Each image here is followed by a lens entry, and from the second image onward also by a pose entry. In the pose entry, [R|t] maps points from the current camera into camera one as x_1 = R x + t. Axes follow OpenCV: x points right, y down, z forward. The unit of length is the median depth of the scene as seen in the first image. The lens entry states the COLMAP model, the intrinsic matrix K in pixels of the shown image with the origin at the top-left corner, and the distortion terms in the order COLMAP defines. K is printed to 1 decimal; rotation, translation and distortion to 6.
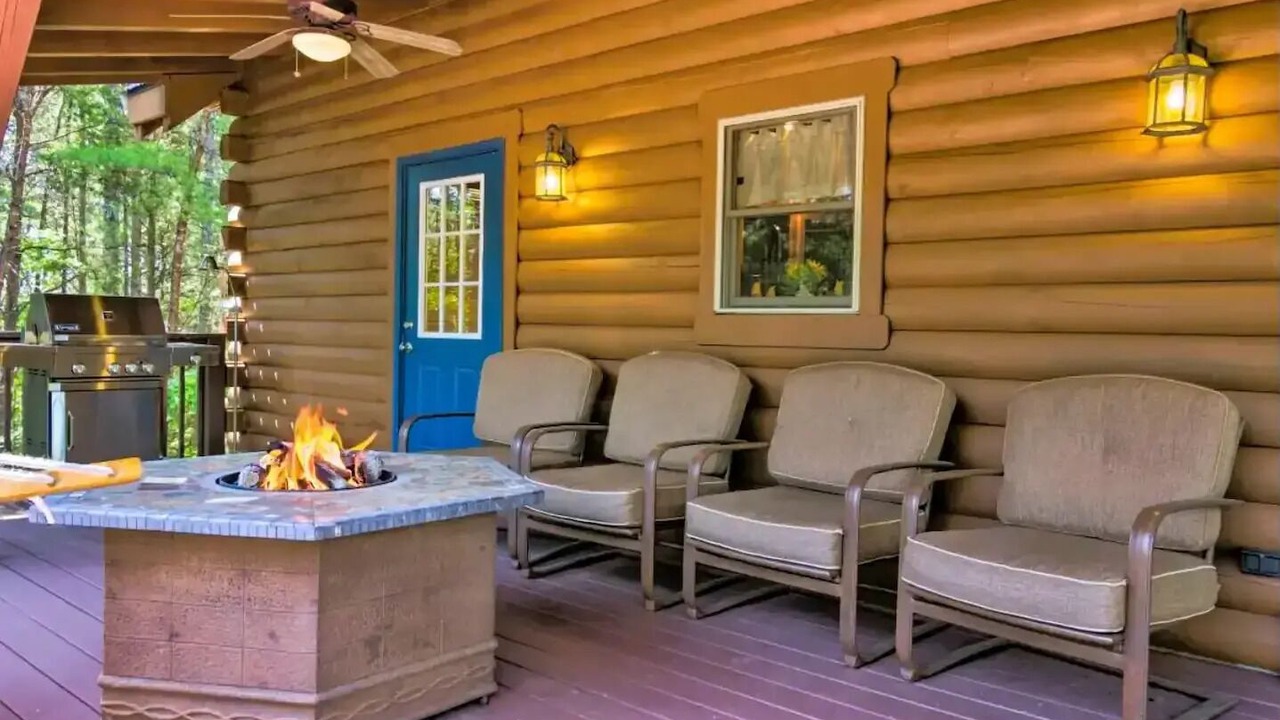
lens RADIAL K [[946.6, 0, 640.0], [0, 946.6, 360.0], [0, 0, 1]] dist [-0.009981, -0.003527]
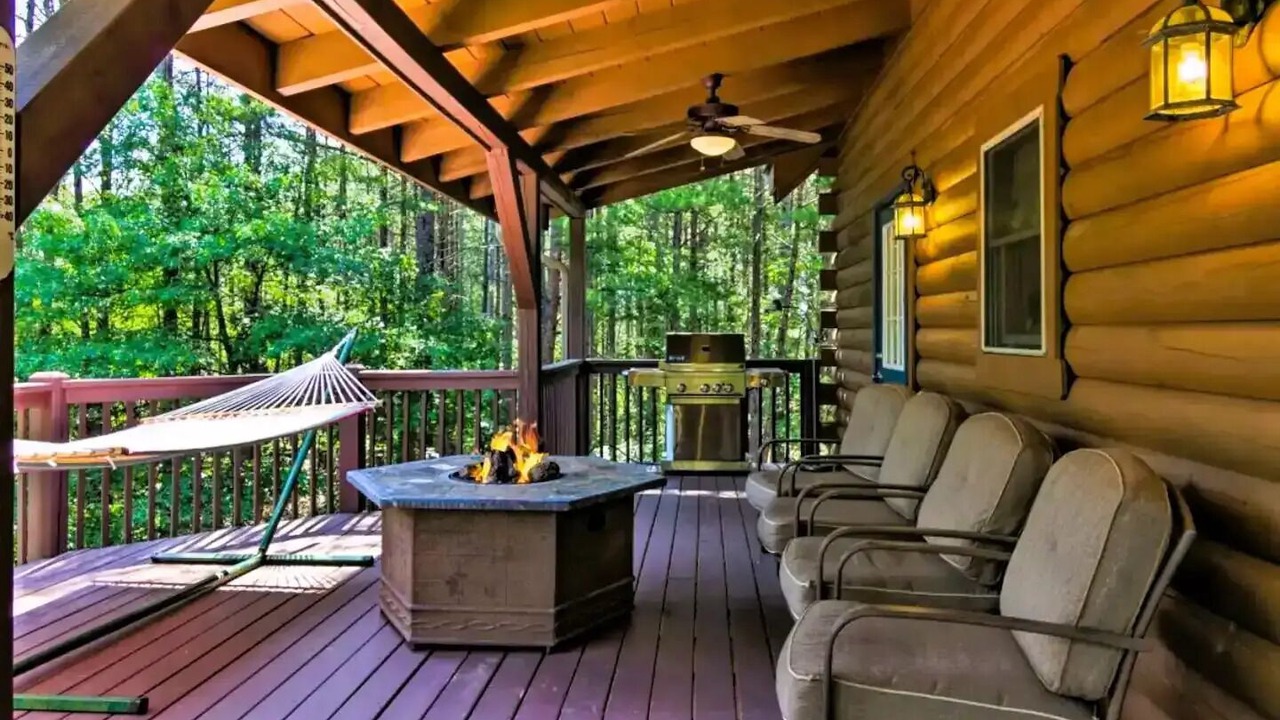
lens RADIAL K [[946.6, 0, 640.0], [0, 946.6, 360.0], [0, 0, 1]] dist [-0.009981, -0.003527]
pose [[0.604456, 0.002125, -0.796636, 0.692042], [-0.009095, 0.999950, -0.004233, -0.037905], [0.796587, 0.009804, 0.604445, 0.186083]]
